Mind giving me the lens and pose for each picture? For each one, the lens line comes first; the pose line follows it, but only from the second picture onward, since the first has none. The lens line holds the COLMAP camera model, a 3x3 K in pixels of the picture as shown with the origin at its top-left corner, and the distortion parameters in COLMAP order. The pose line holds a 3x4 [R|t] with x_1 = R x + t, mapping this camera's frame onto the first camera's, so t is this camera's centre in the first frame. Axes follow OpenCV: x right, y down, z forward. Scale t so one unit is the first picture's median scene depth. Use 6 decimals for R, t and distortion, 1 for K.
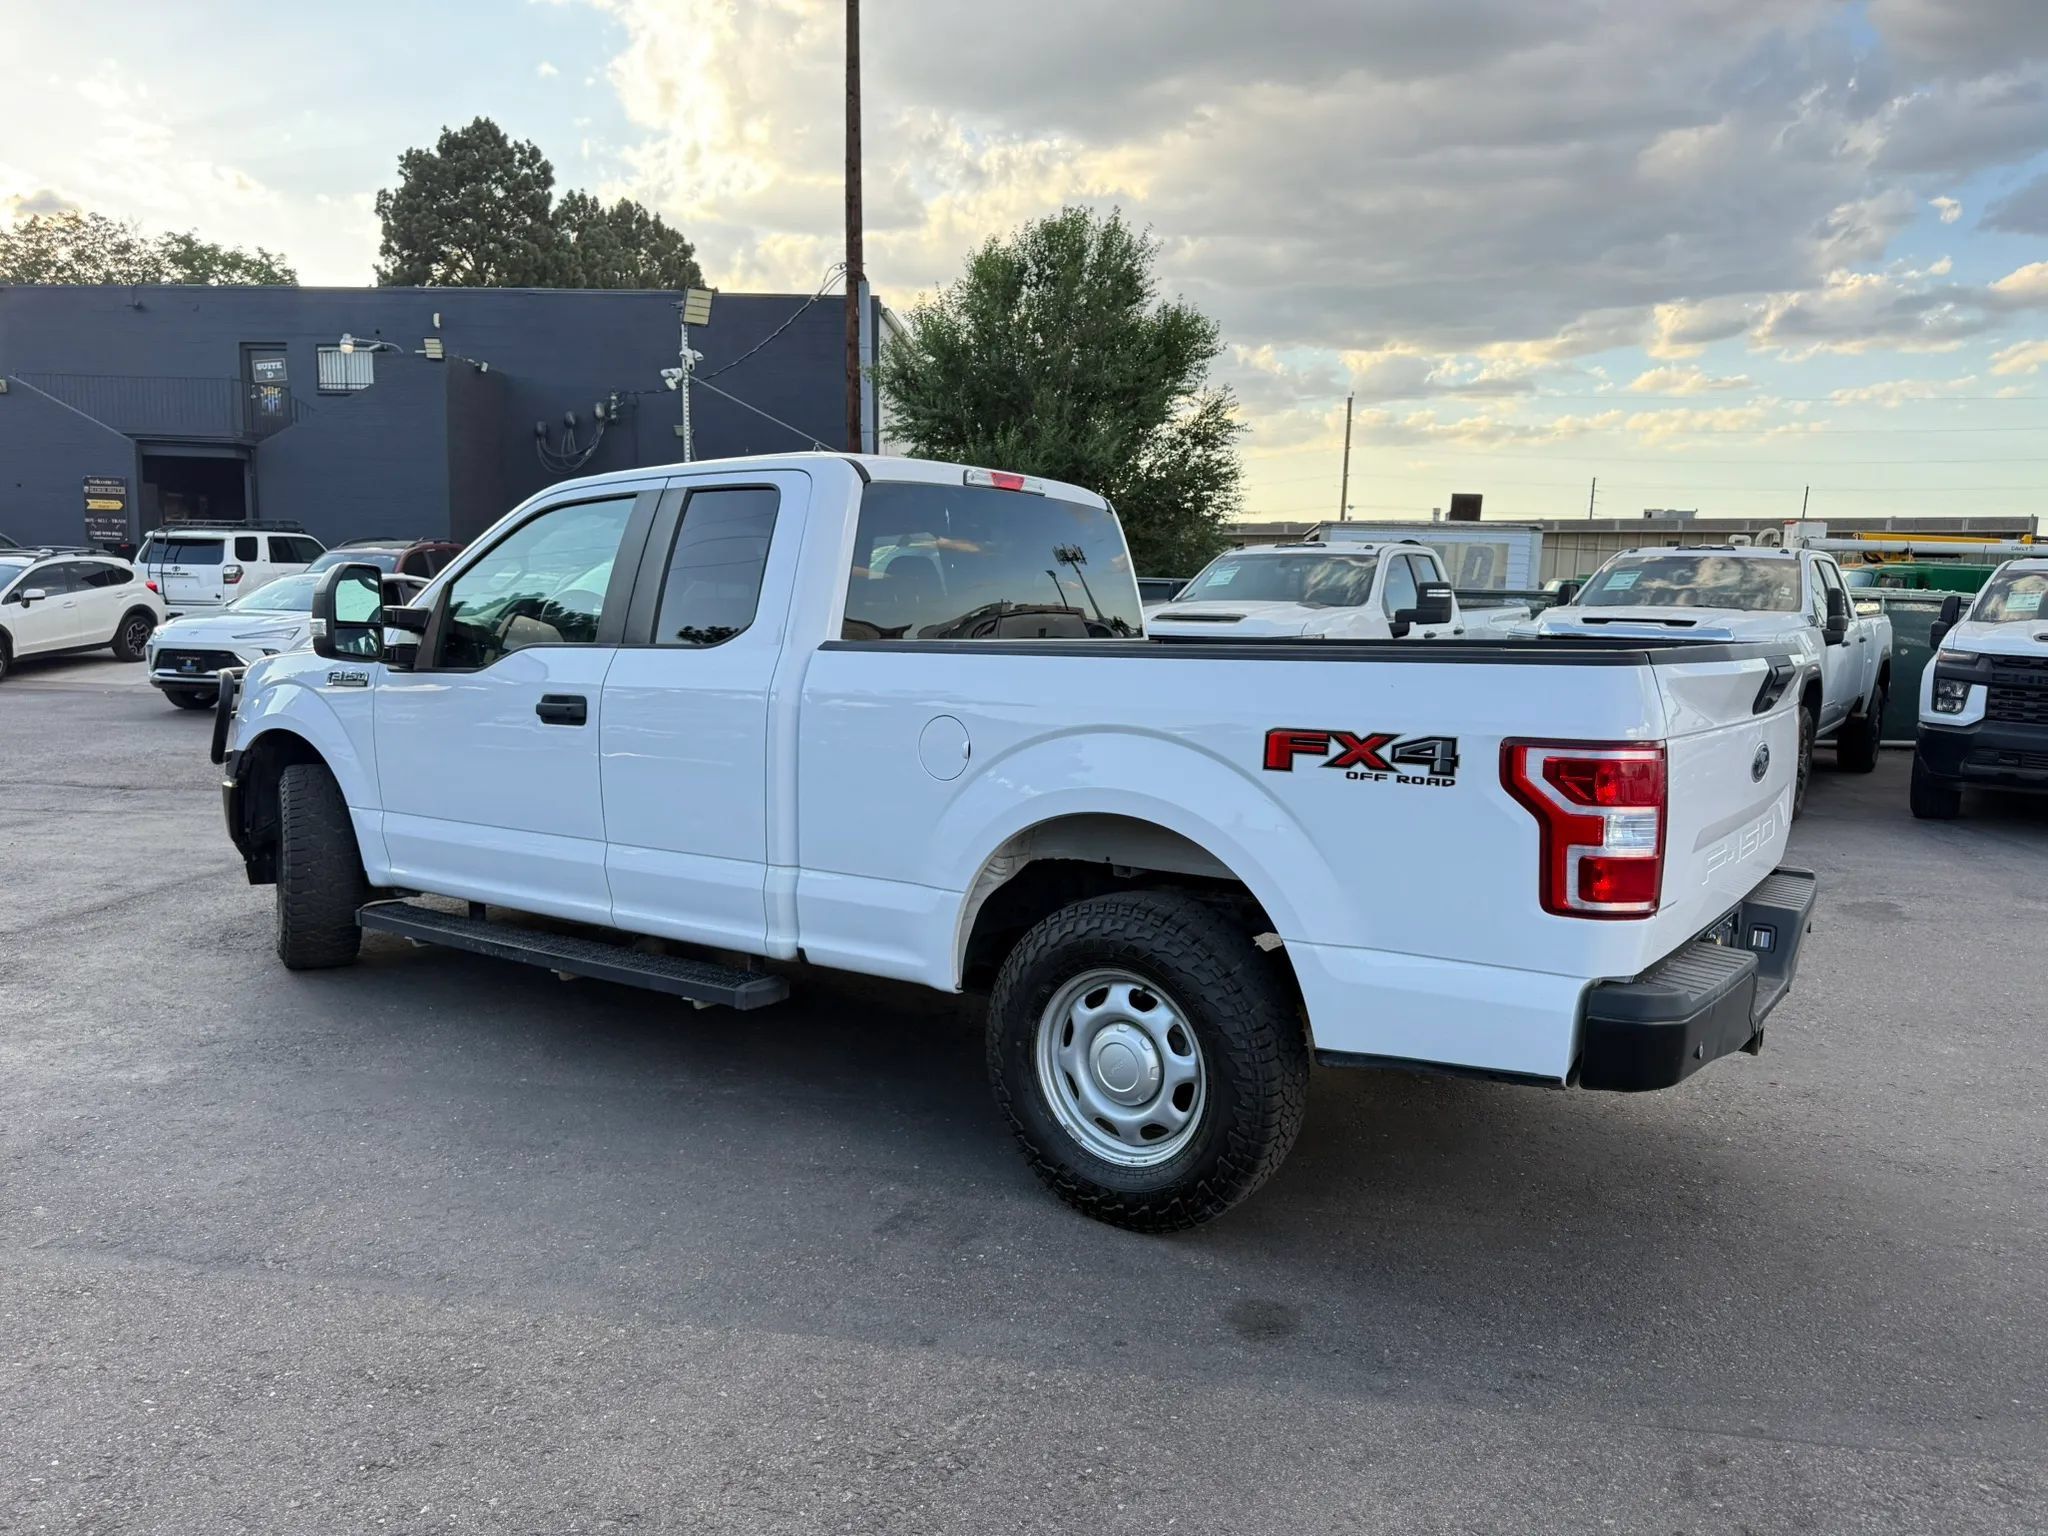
lens RADIAL K [[1458.0, 0, 1024.0], [0, 1458.0, 768.0], [0, 0, 1]] dist [0.042557, -0.063599]
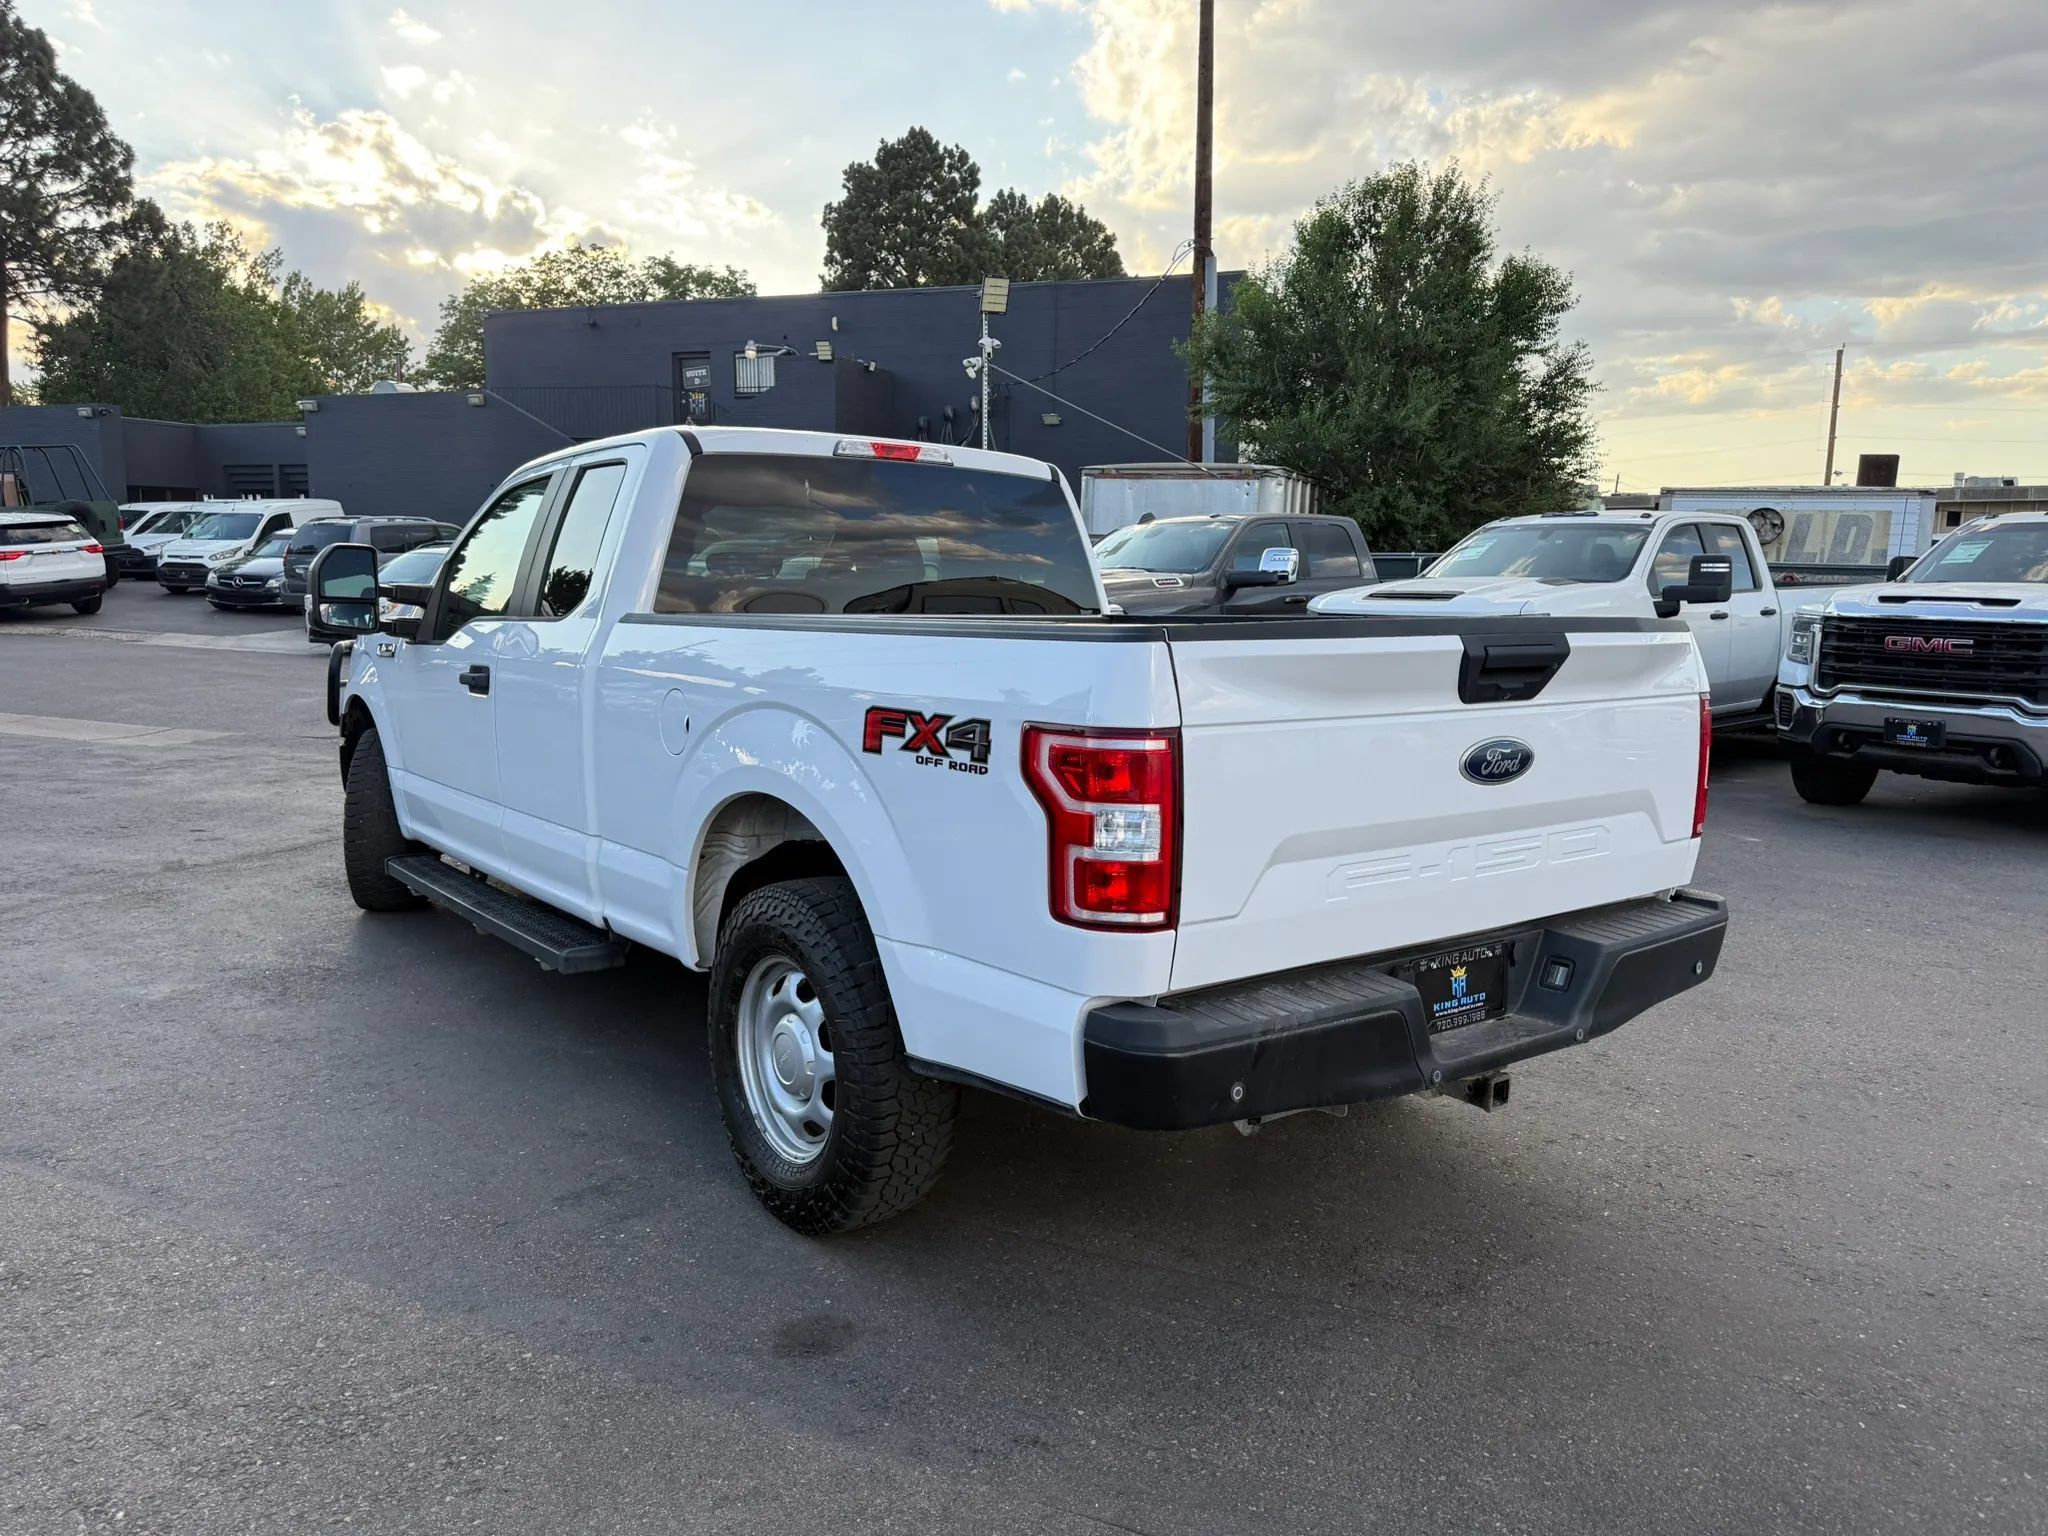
lens RADIAL K [[1465.7, 0, 1024.0], [0, 1465.7, 768.0], [0, 0, 1]] dist [0.005095, -0.005420]
pose [[0.955944, 0.032510, -0.291744, 0.104981], [-0.029189, 0.999450, 0.015730, -0.001153], [0.292095, -0.006521, 0.956367, 0.027491]]
